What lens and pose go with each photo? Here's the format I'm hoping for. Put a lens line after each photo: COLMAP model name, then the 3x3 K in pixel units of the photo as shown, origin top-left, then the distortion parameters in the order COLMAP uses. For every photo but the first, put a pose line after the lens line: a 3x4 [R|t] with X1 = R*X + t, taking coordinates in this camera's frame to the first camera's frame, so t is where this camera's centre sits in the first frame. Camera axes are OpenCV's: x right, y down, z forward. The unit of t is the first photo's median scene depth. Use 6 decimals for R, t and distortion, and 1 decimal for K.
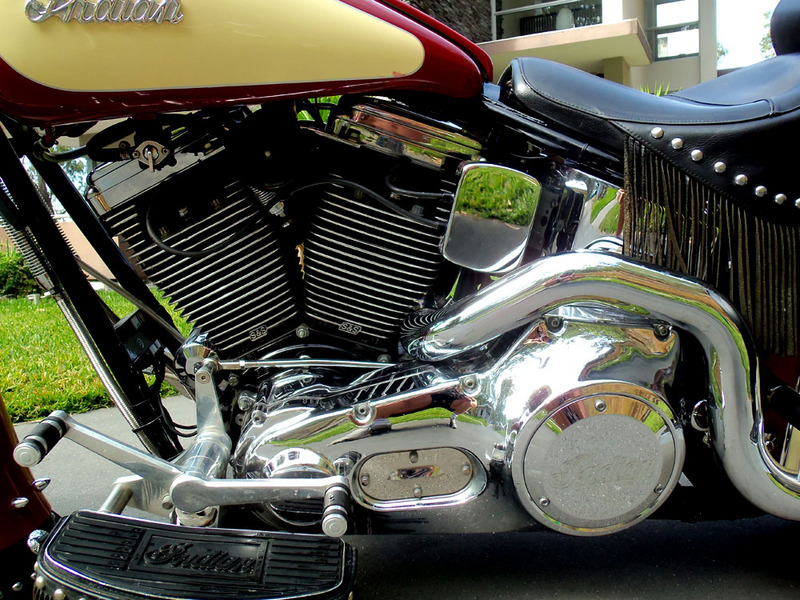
lens RADIAL K [[663.8, 0, 416.0], [0, 663.8, 300.9], [0, 0, 1]] dist [-0.023739, -0.001318]
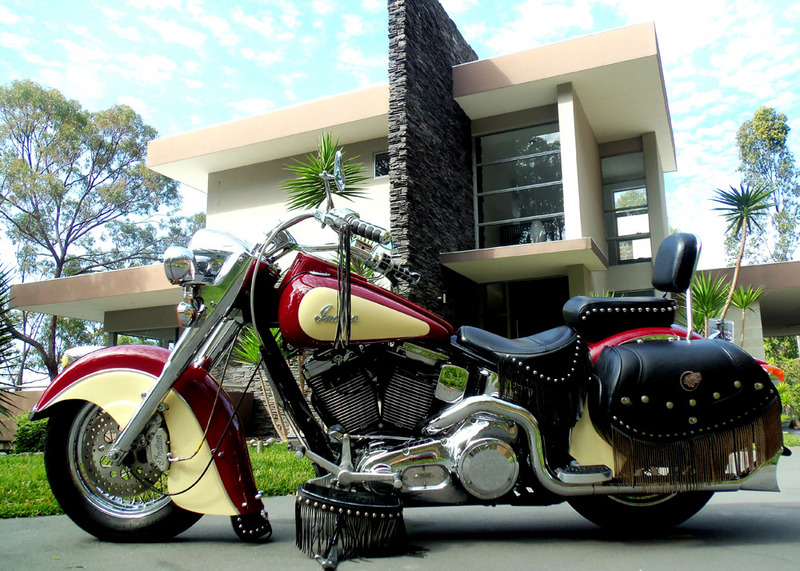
lens RADIAL K [[717.1, 0, 400.0], [0, 717.1, 285.5], [0, 0, 1]] dist [-0.004840, 0.013617]
pose [[0.999674, 0.024808, -0.006023, -0.097184], [-0.025505, 0.960338, -0.277670, 0.314903], [-0.001104, 0.277733, 0.960658, -1.973018]]
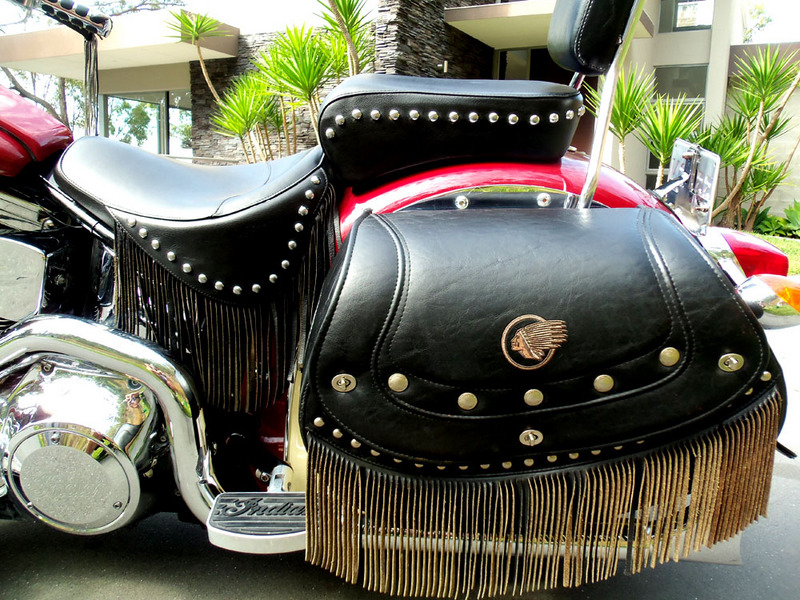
lens RADIAL K [[663.8, 0, 416.0], [0, 663.8, 300.9], [0, 0, 1]] dist [-0.023739, -0.001318]
pose [[0.994466, 0.082856, -0.064591, 0.881097], [-0.077336, 0.993483, 0.083736, -0.228388], [0.071108, -0.078277, 0.994392, -0.167078]]
